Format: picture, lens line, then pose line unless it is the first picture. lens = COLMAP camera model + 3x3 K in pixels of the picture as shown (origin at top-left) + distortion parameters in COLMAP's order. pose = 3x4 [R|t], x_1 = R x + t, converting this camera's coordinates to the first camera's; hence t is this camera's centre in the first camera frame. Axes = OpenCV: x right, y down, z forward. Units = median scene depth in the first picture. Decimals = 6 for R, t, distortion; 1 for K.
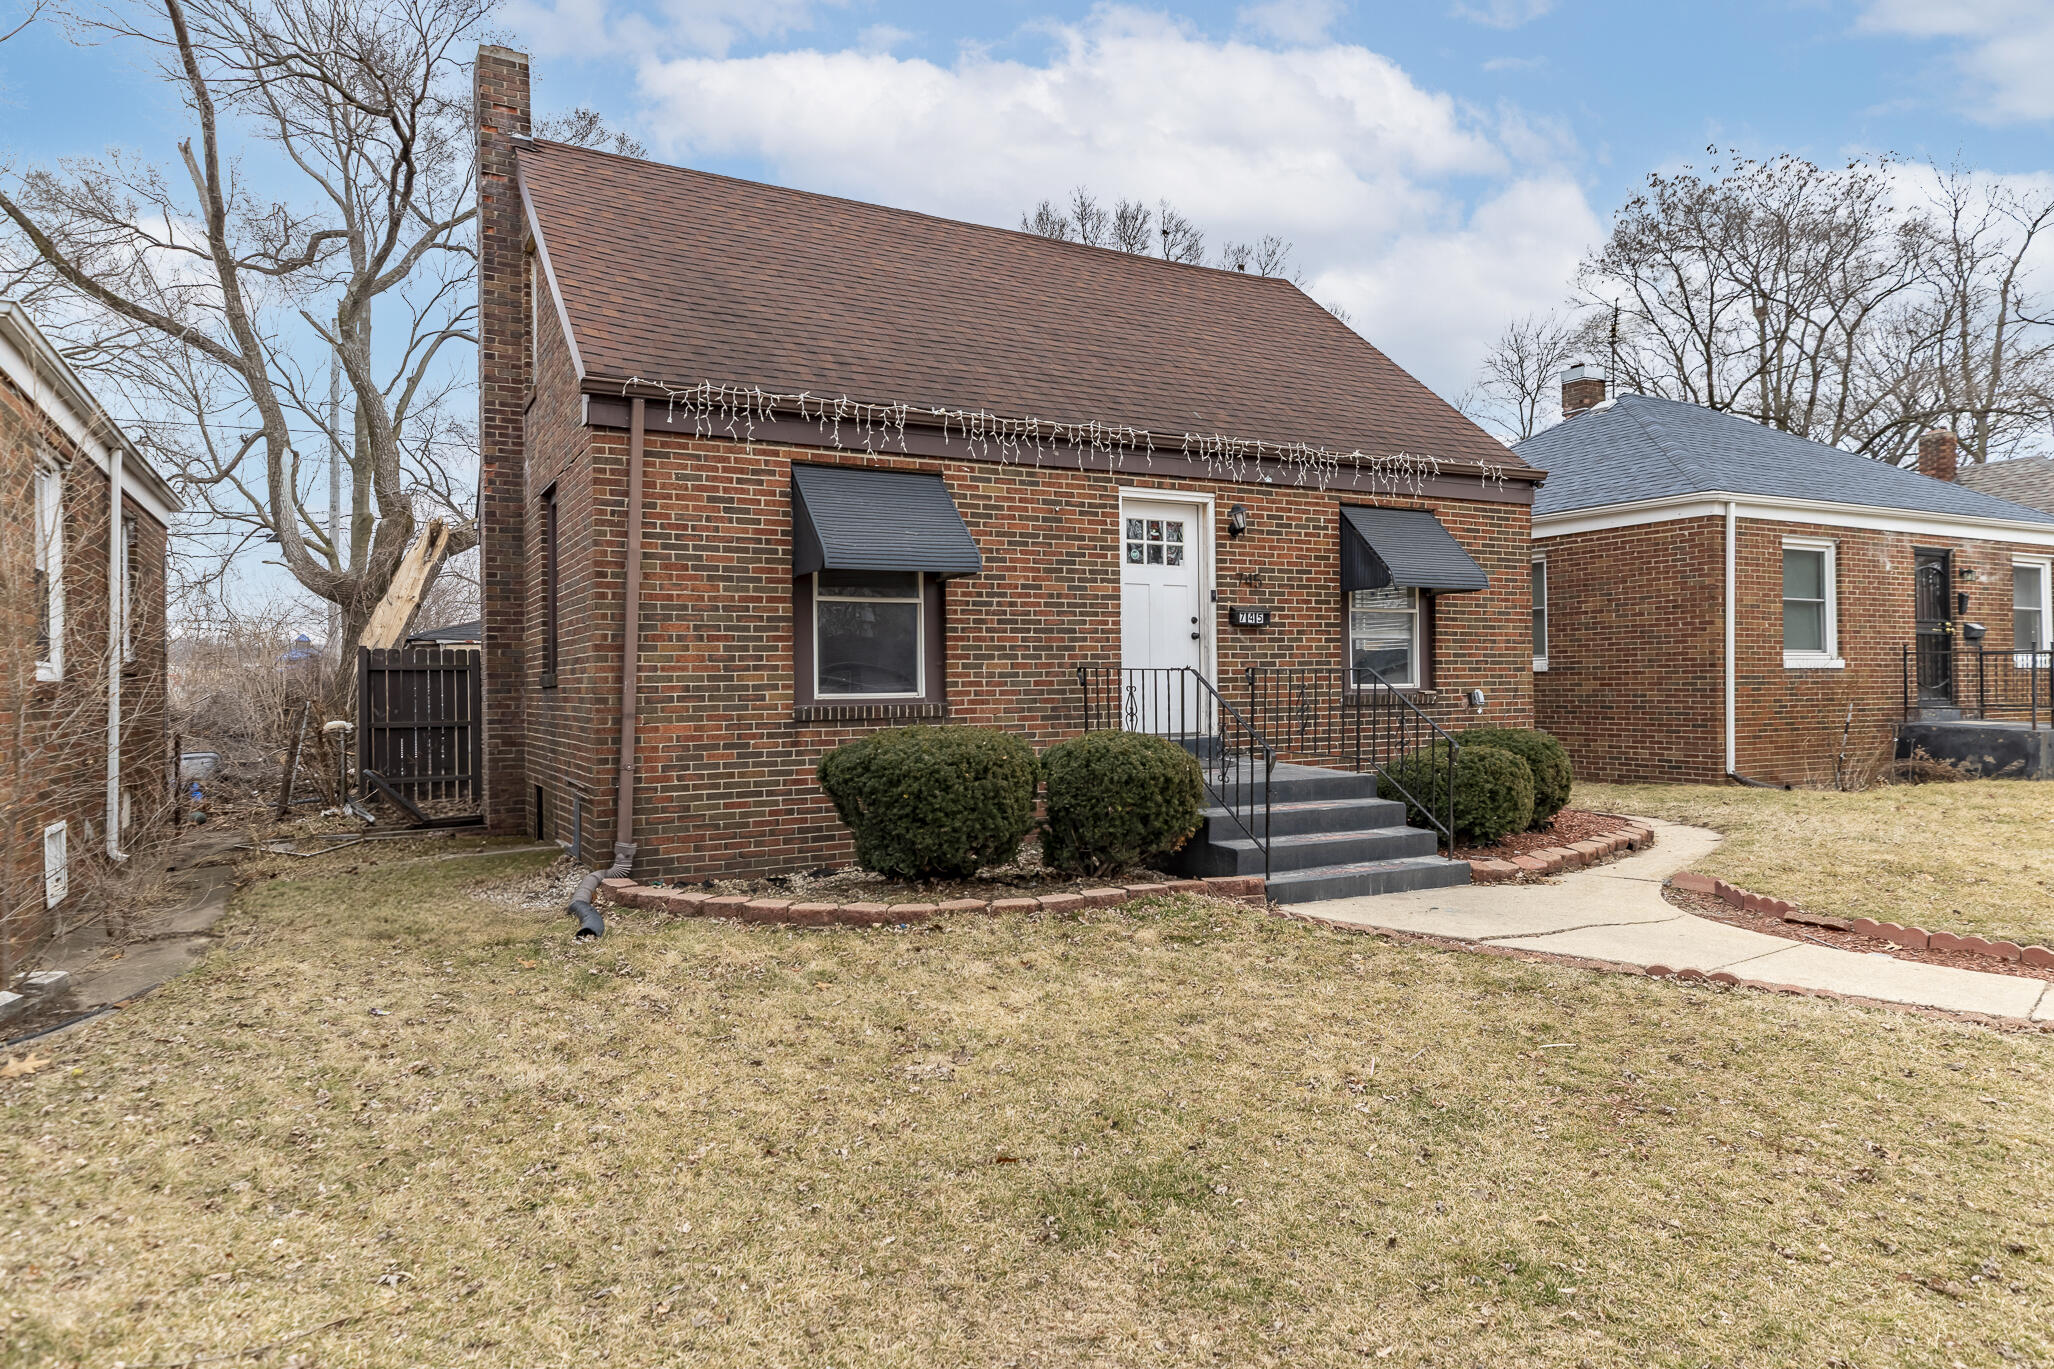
lens RADIAL K [[1267.2, 0, 1027.0], [0, 1267.2, 684.5], [0, 0, 1]] dist [-0.002168, -0.000622]
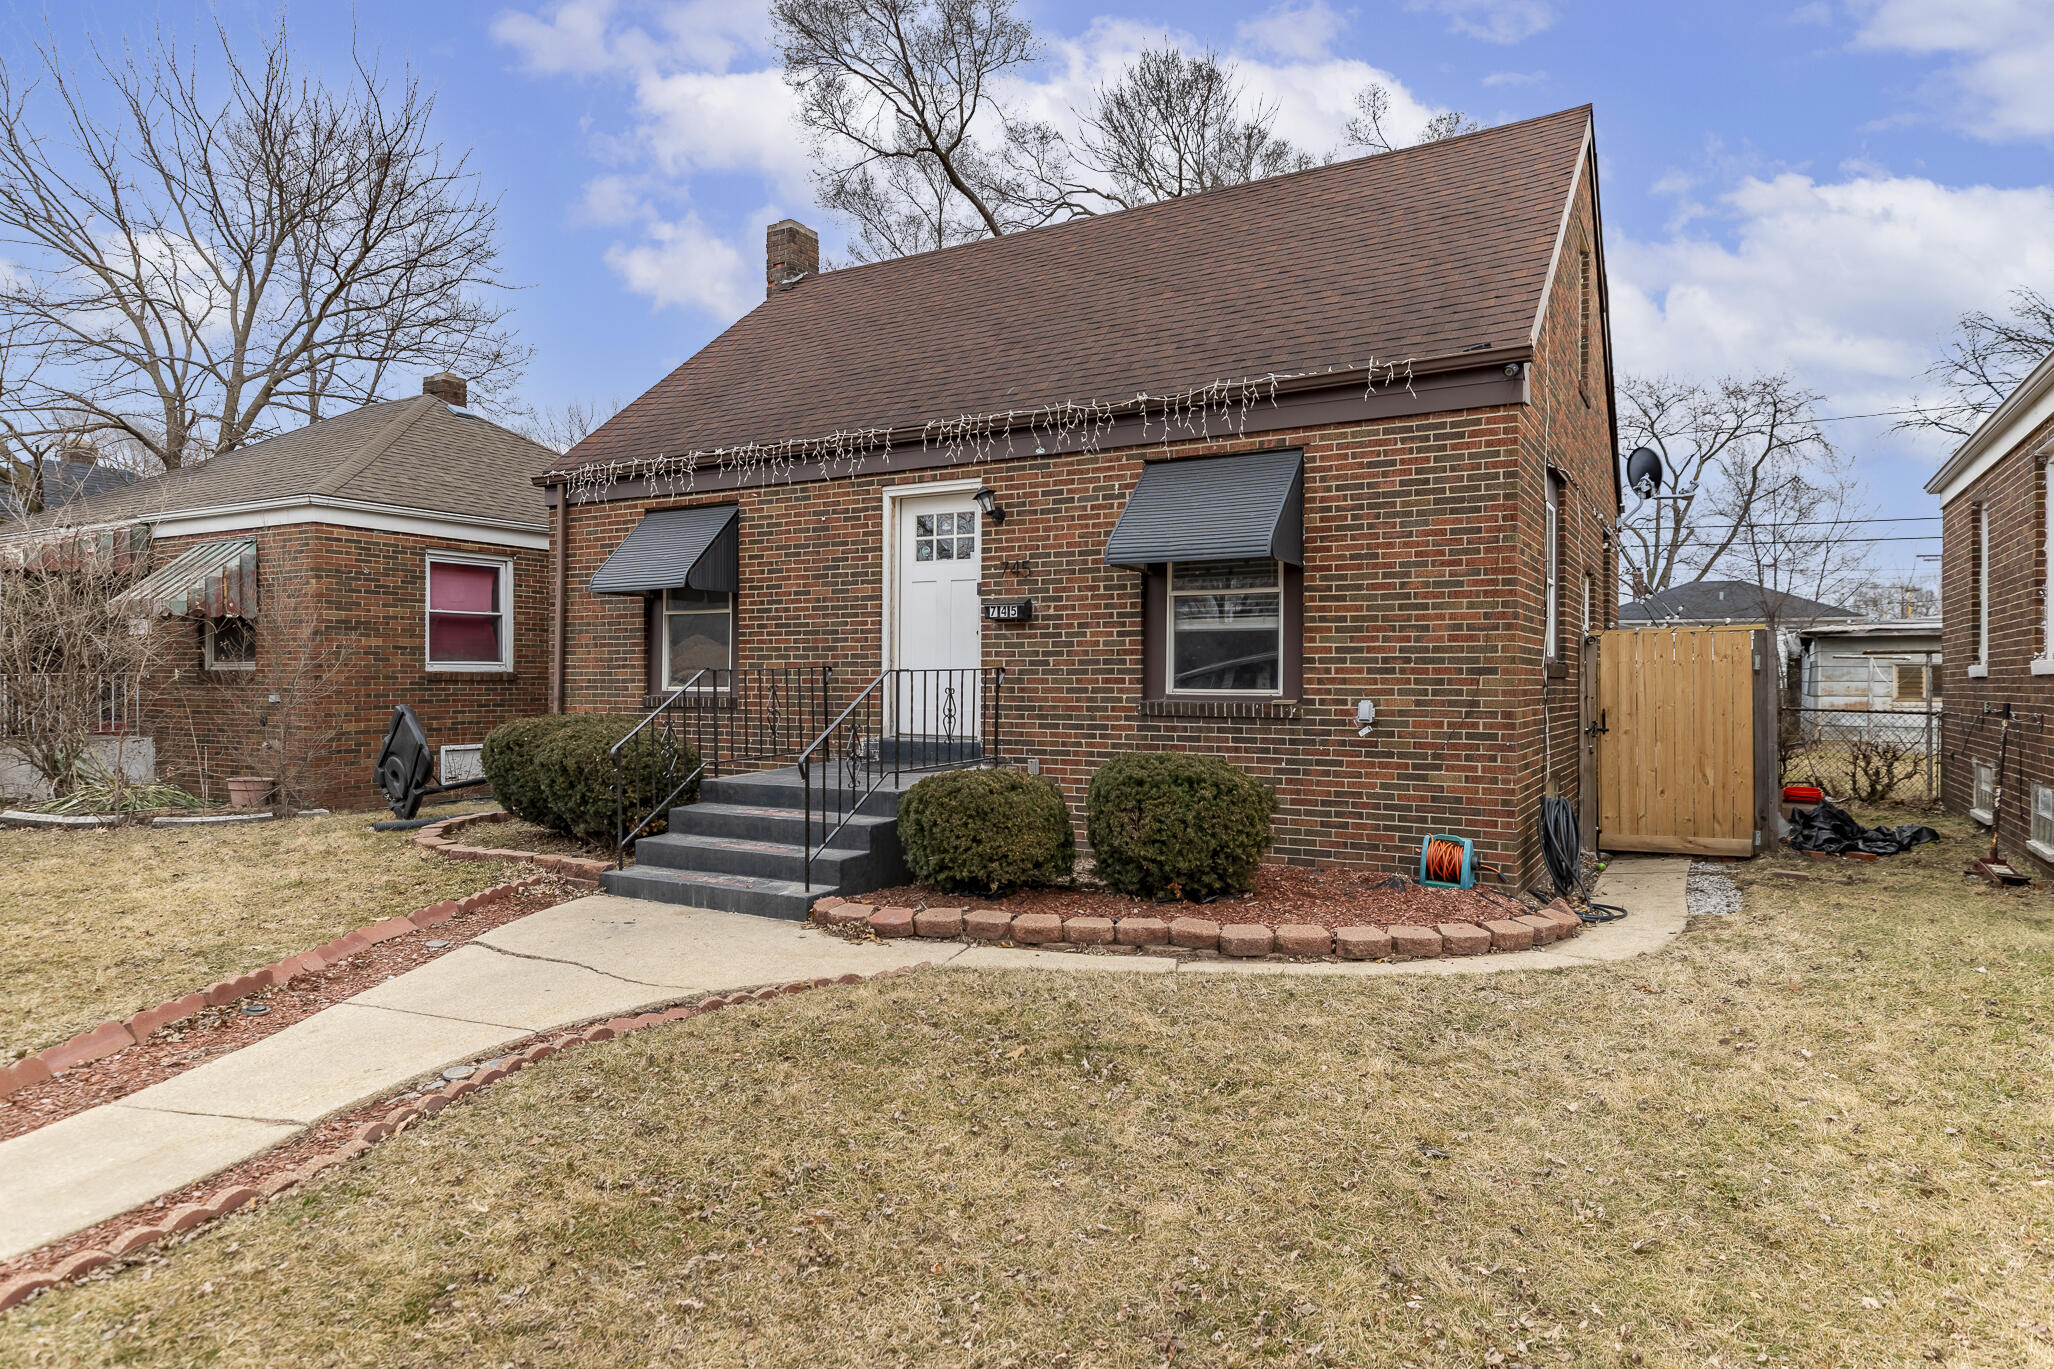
lens RADIAL K [[1200.8, 0, 1027.0], [0, 1200.8, 684.5], [0, 0, 1]] dist [0.003646, 0.000698]
pose [[0.513308, 0.017135, -0.858033, 1.001927], [-0.009840, 0.999852, 0.014080, -0.014578], [0.858148, 0.001216, 0.513401, 0.637250]]
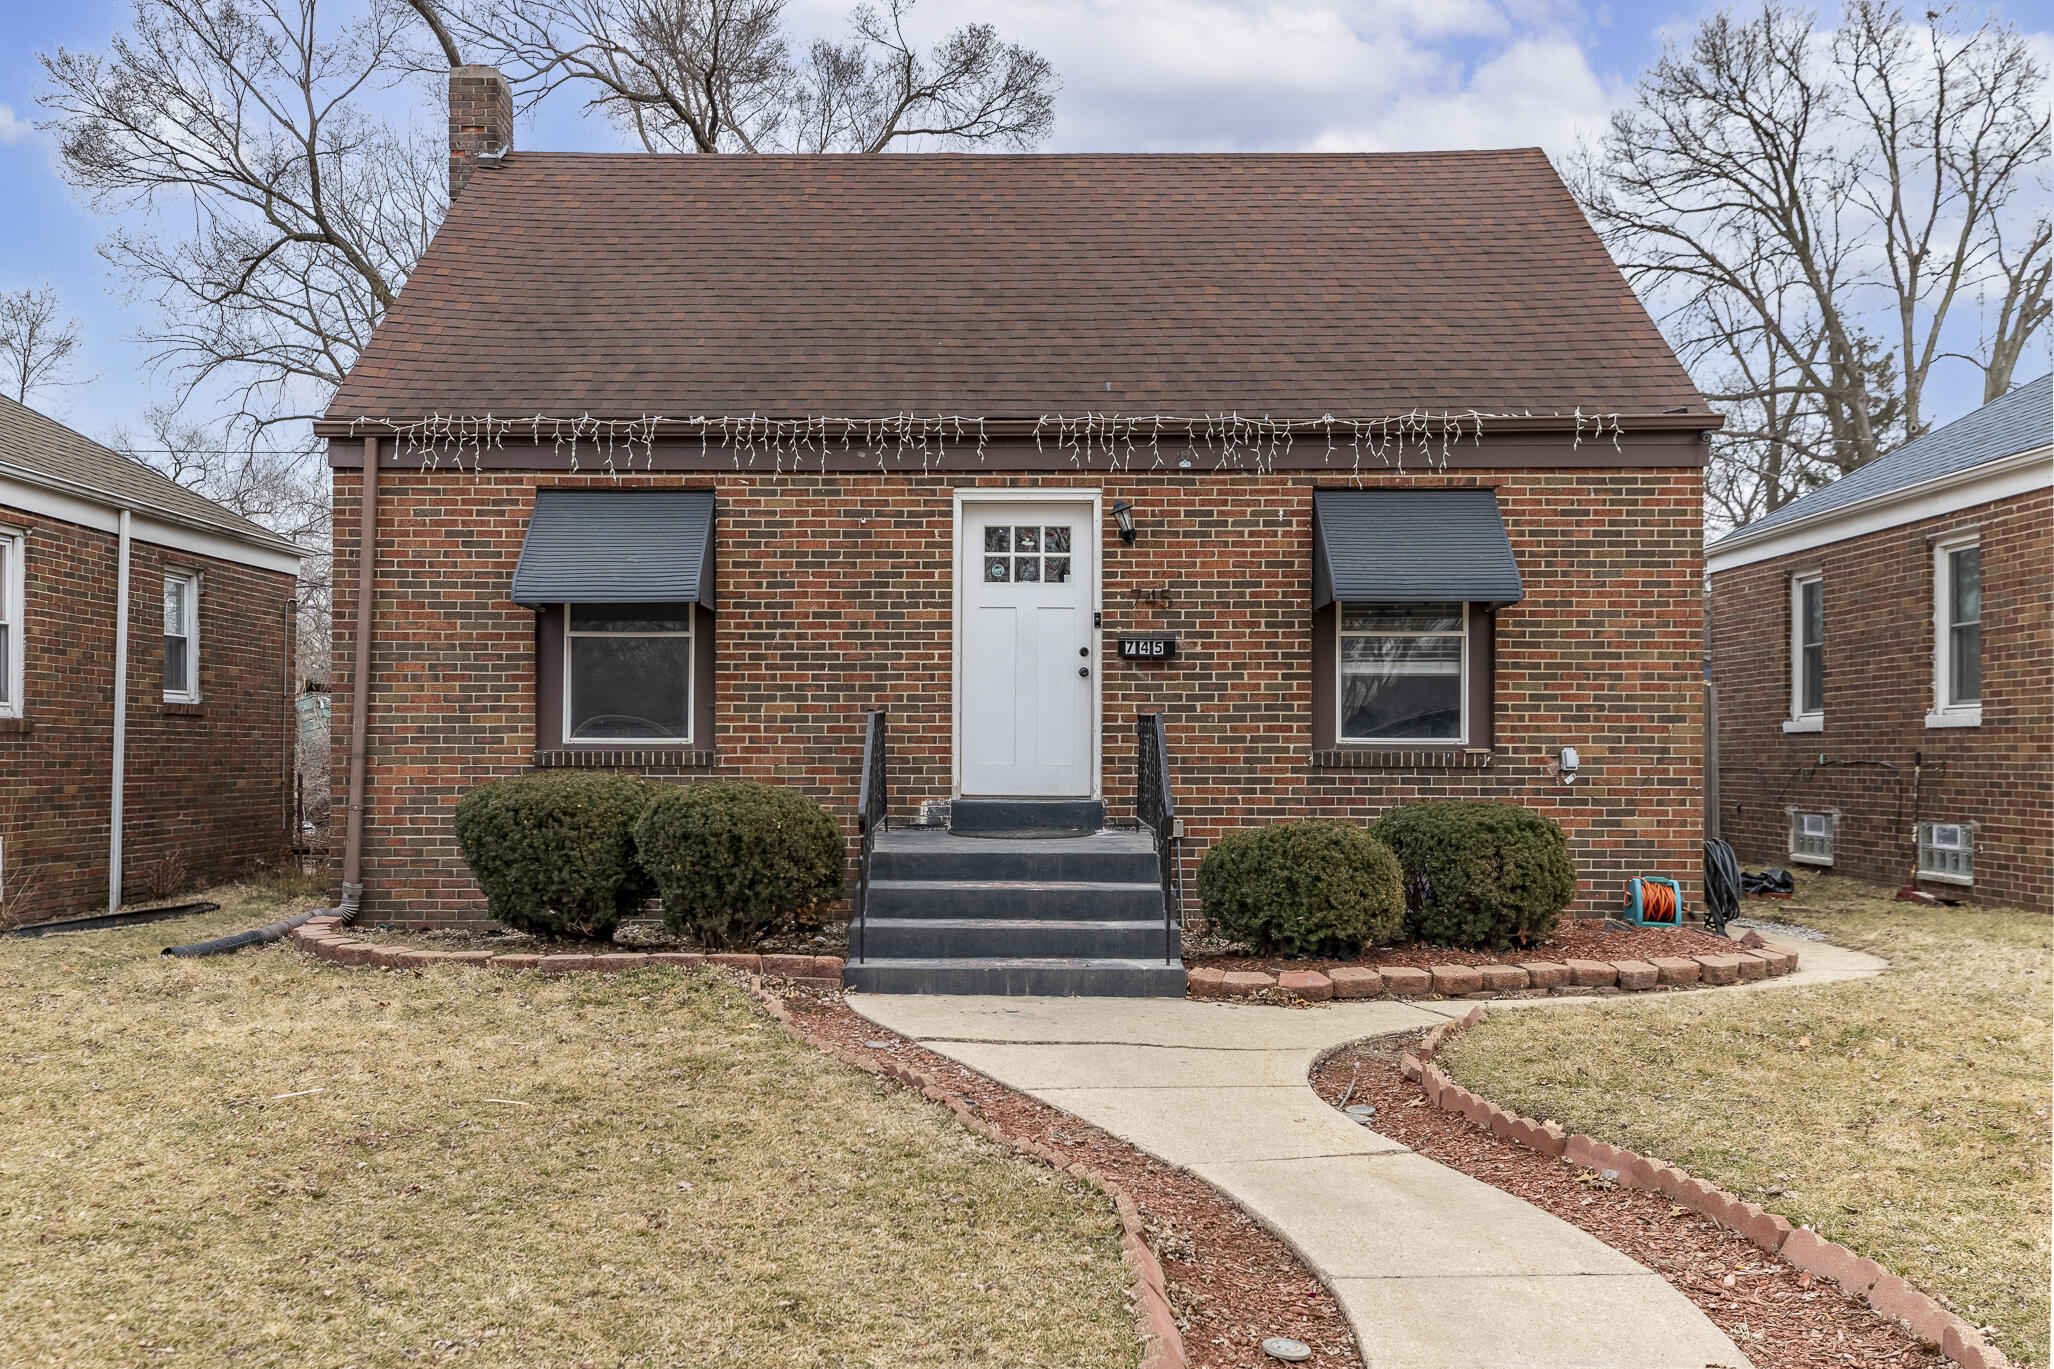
lens RADIAL K [[1779.6, 0, 966.0], [0, 1779.6, 739.1], [0, 0, 1]] dist [0.017293, -0.000709]
pose [[0.866435, 0.010303, -0.499183, 0.681060], [-0.013435, 0.999906, -0.002681, 0.007501], [0.499109, 0.009029, 0.866492, 0.018750]]
